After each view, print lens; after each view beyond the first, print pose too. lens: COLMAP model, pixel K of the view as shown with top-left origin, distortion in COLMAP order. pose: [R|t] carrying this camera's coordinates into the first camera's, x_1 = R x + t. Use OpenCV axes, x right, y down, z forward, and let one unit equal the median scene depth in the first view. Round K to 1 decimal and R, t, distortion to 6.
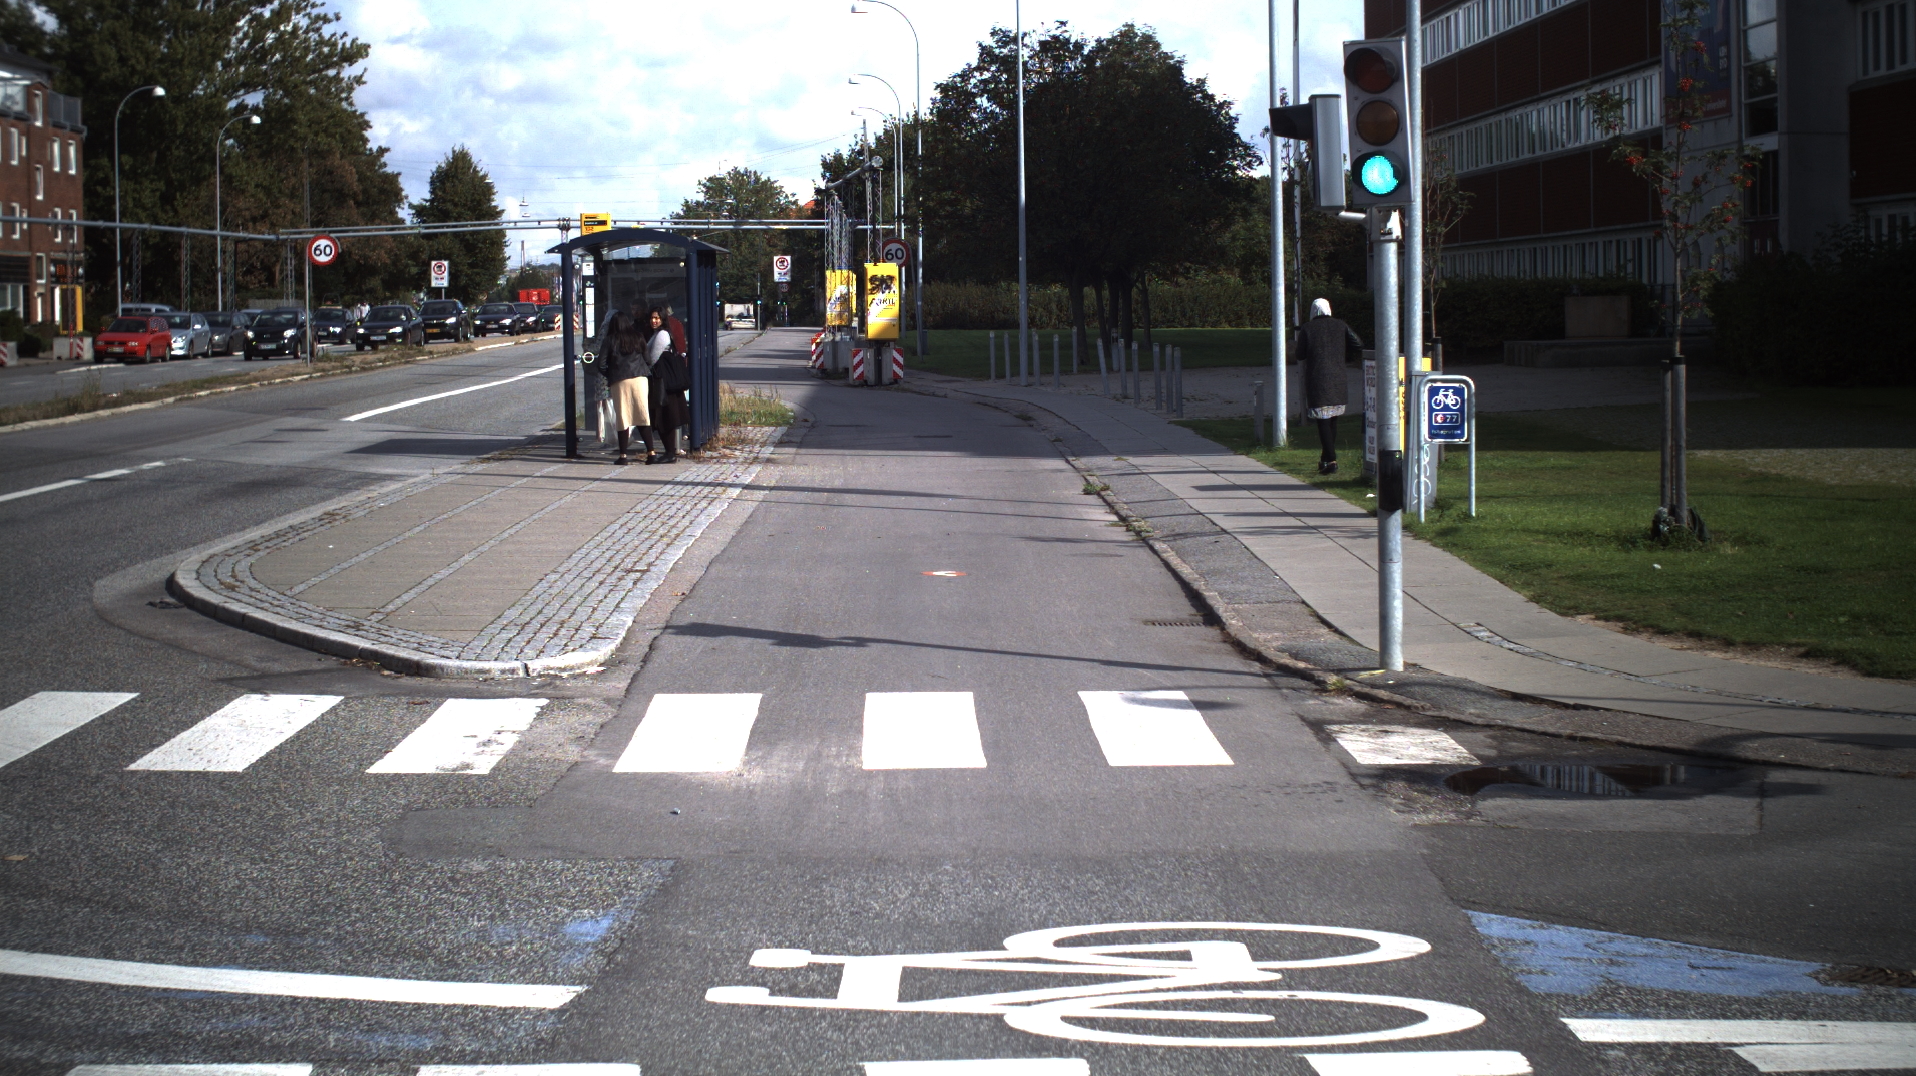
lens RADIAL K [[3476.0, 0, 958.0], [0, 3476.0, 538.0], [0, 0, 1]] dist [-0.298922, 0.465544]
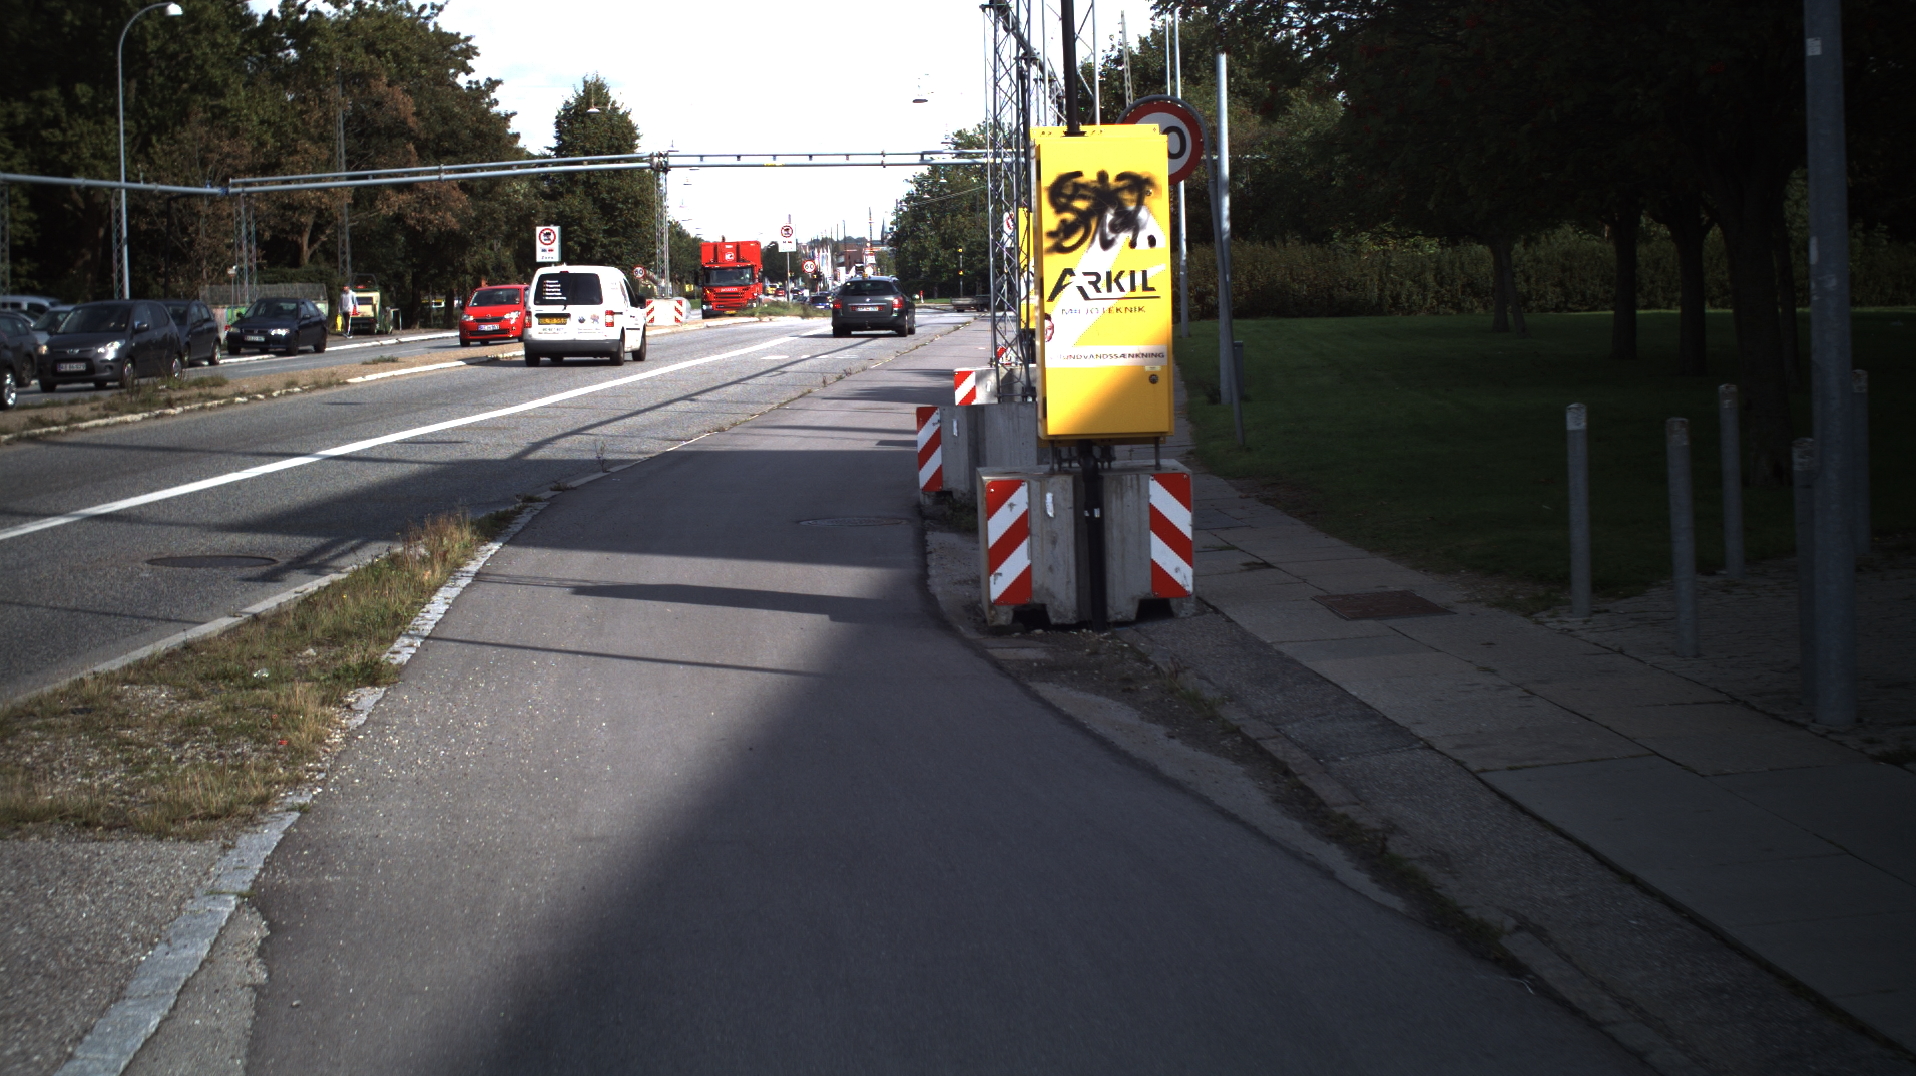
lens RADIAL K [[3476.0, 0, 958.0], [0, 3476.0, 538.0], [0, 0, 1]] dist [-0.298922, 0.465544]
pose [[0.996649, -0.011176, -0.081029, -0.011615], [0.011865, 0.999897, 0.008029, -0.048603], [0.080931, -0.008963, 0.996679, 0.704736]]
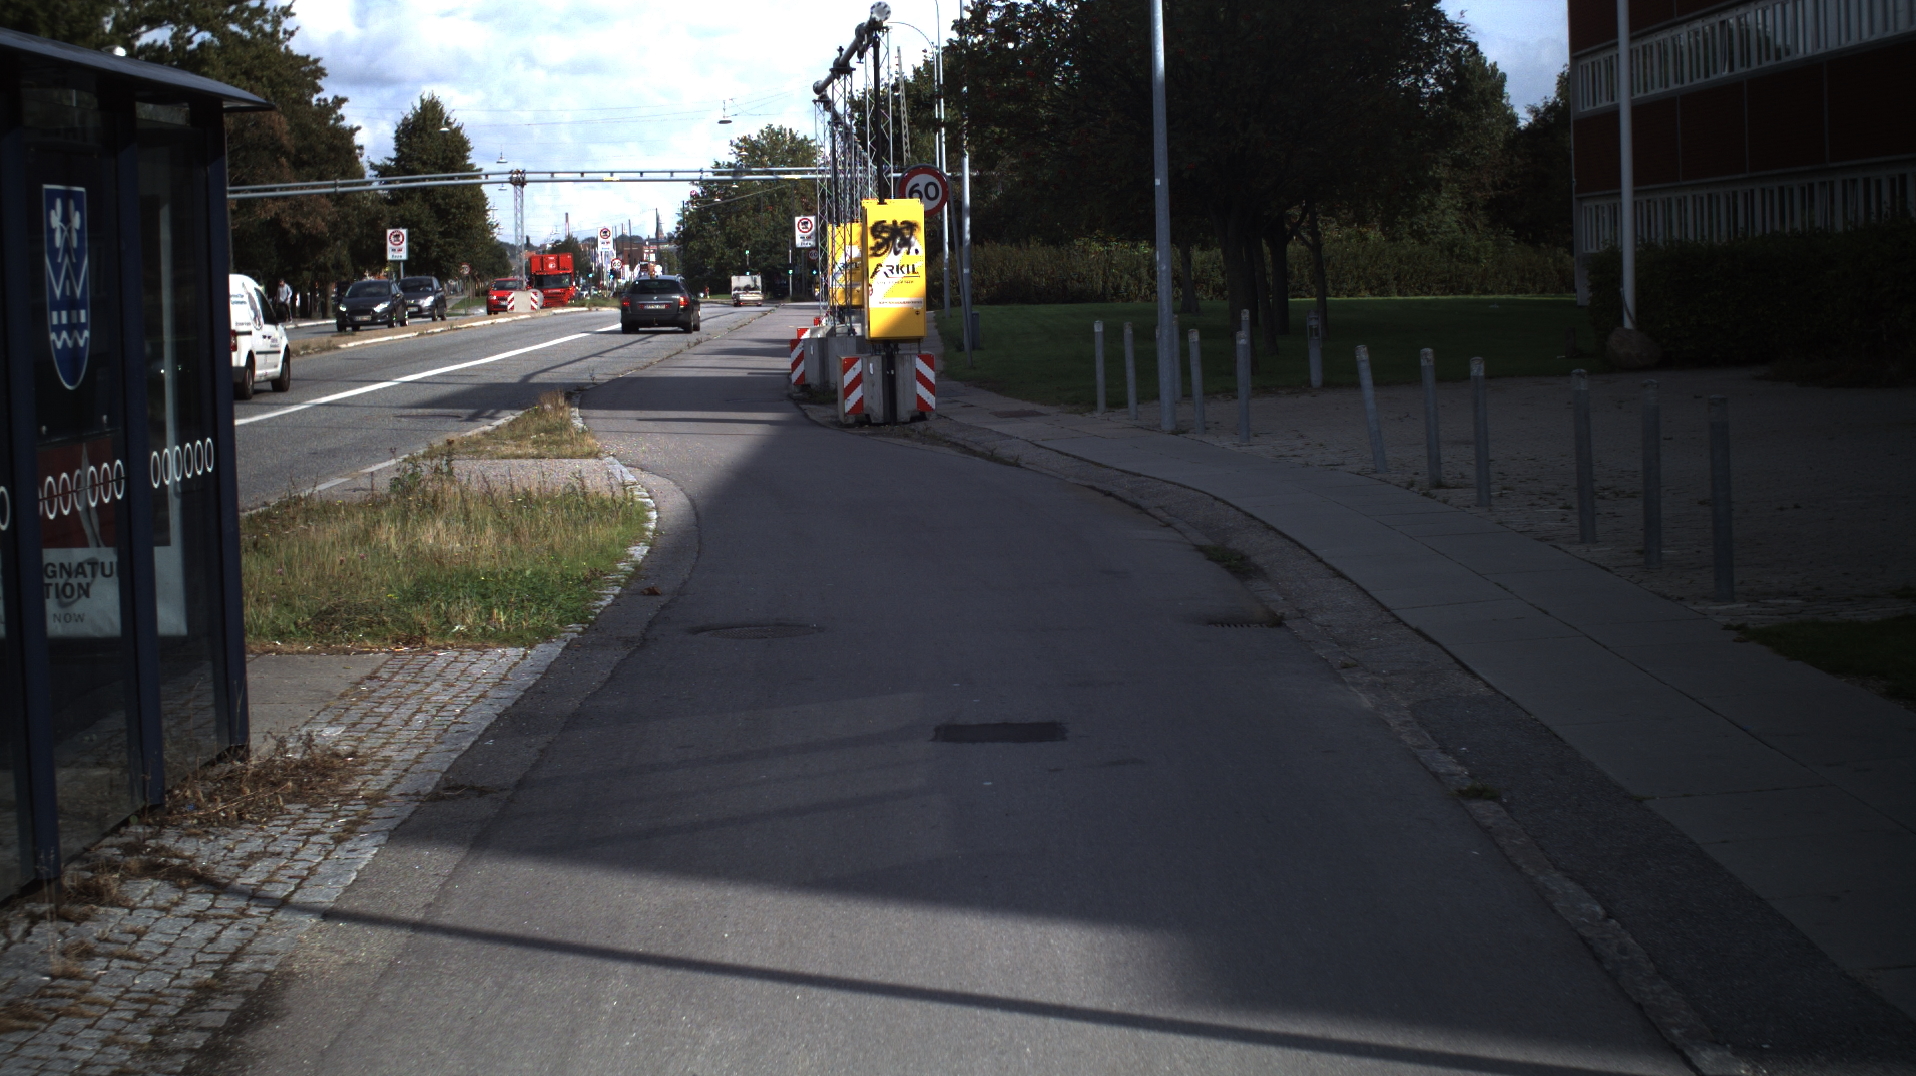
lens RADIAL K [[3476.0, 0, 958.0], [0, 3476.0, 538.0], [0, 0, 1]] dist [-0.298922, 0.465544]
pose [[0.999766, -0.014245, -0.016285, -0.003382], [0.014401, 0.999851, 0.009485, -0.028742], [0.016148, -0.009717, 0.999822, 0.422530]]
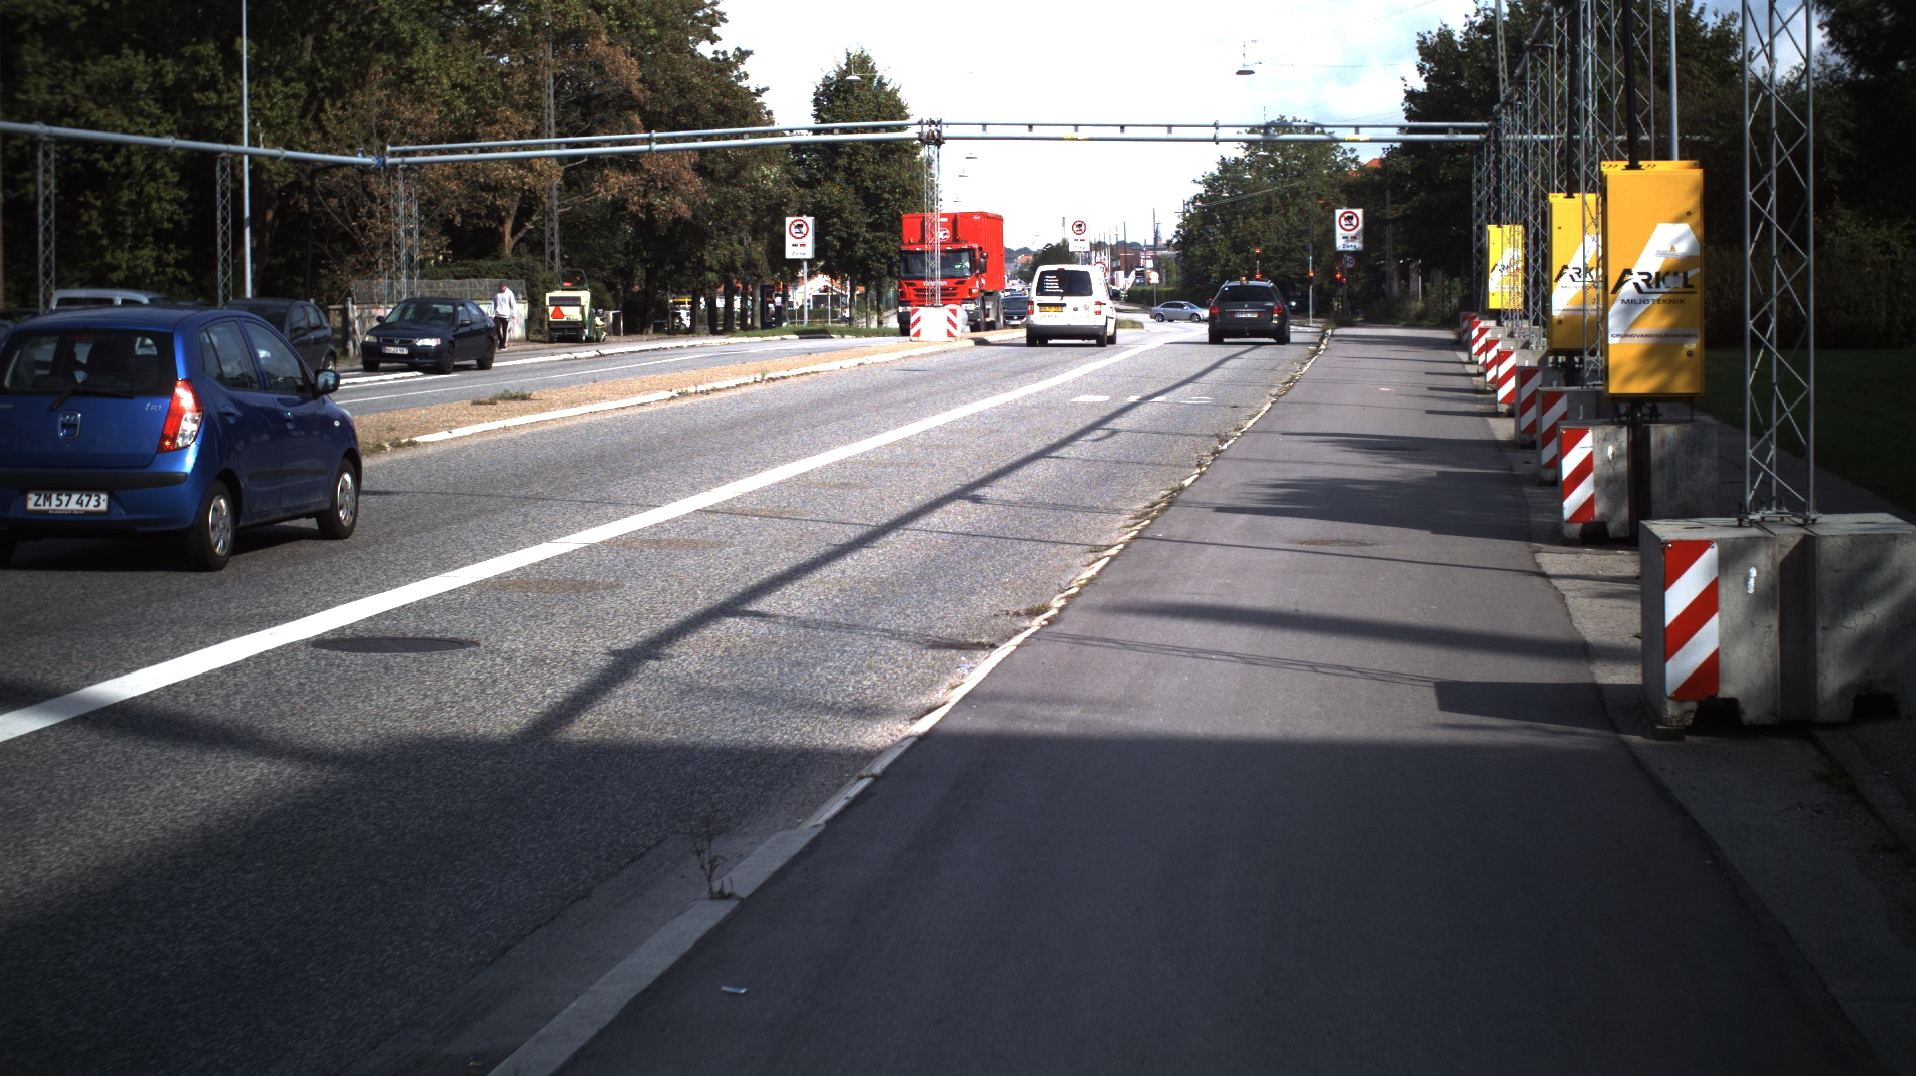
lens RADIAL K [[3471.4, 0, 958.0], [0, 3471.4, 538.0], [0, 0, 1]] dist [-0.290260, 0.174302]
pose [[0.987472, 0.008053, -0.157588, -0.057609], [-0.007081, 0.999952, 0.006726, -0.068071], [0.157634, -0.005526, 0.987482, 0.986427]]
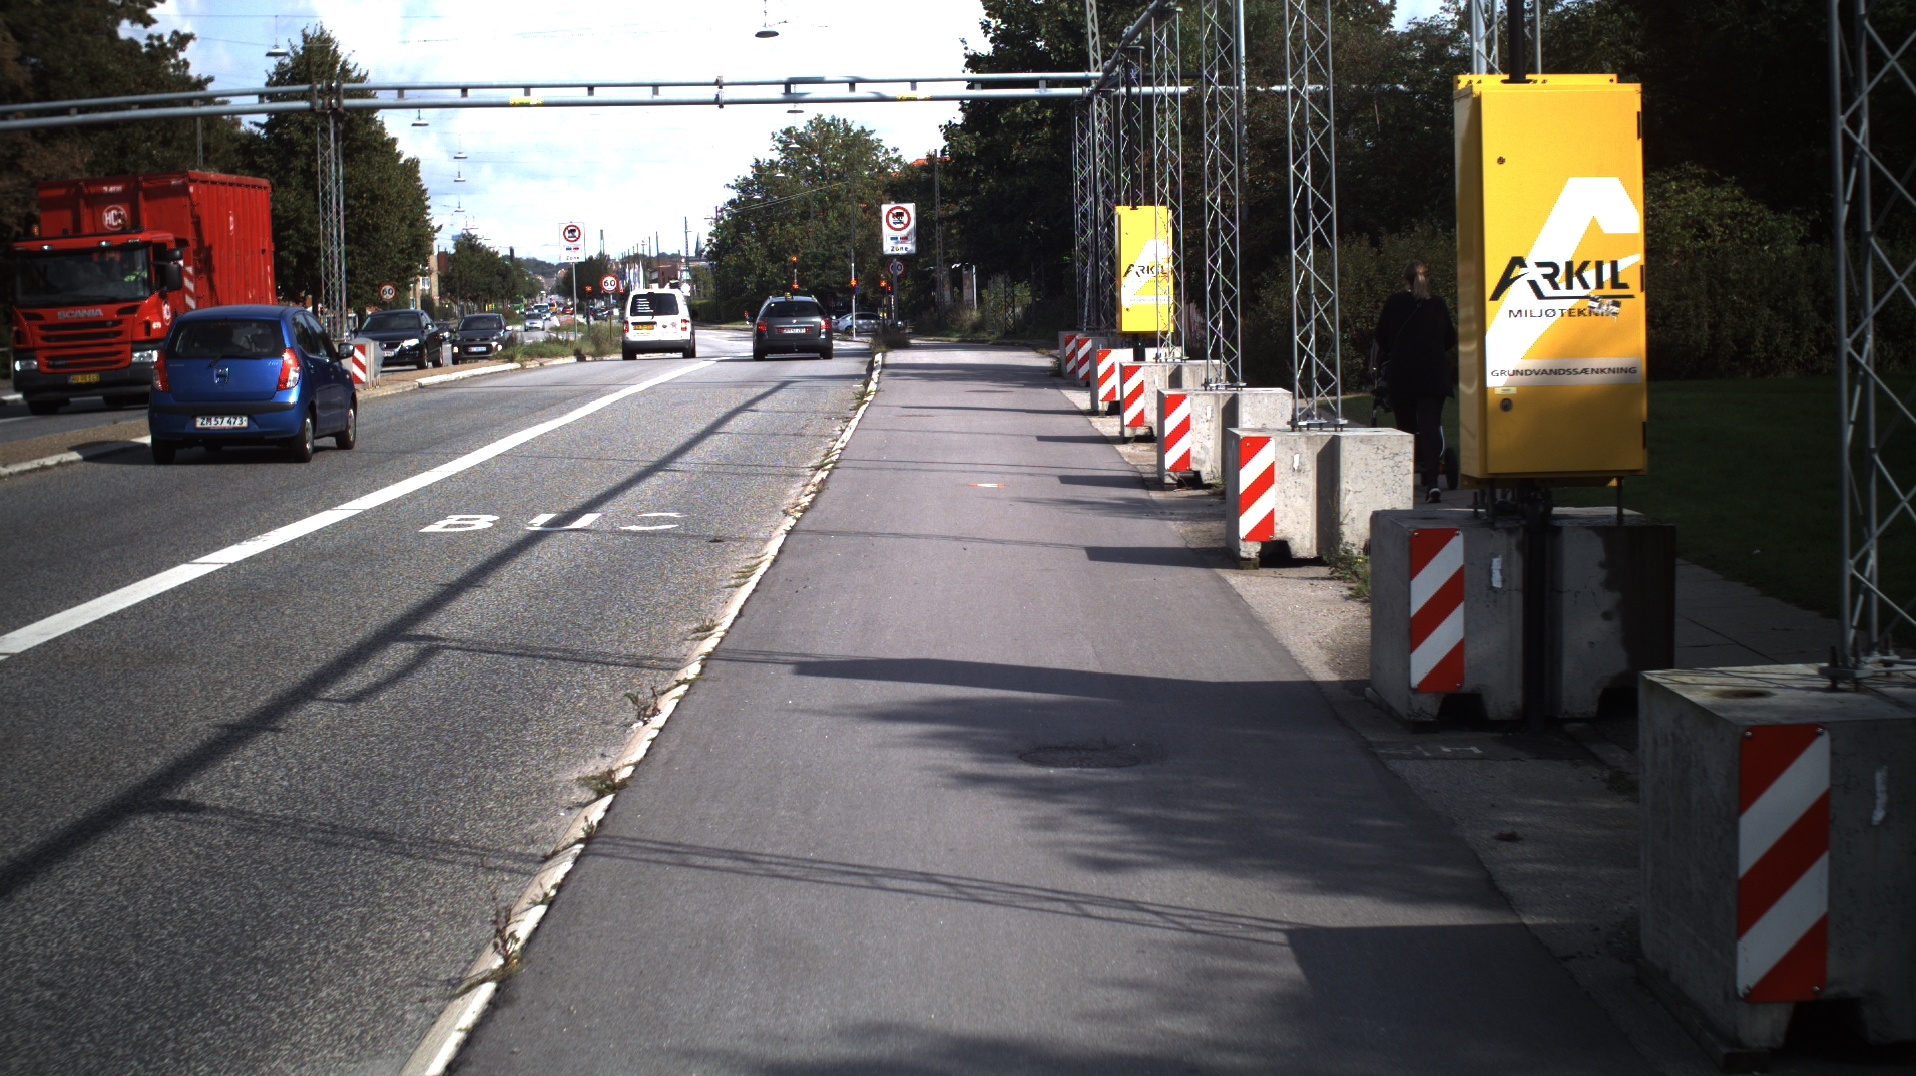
lens RADIAL K [[3471.4, 0, 958.0], [0, 3471.4, 538.0], [0, 0, 1]] dist [-0.290260, 0.174302]
pose [[0.999438, -0.018235, -0.028144, -0.073766], [0.018364, 0.999822, 0.004330, -0.088207], [0.028060, -0.004844, 0.999595, 1.266384]]
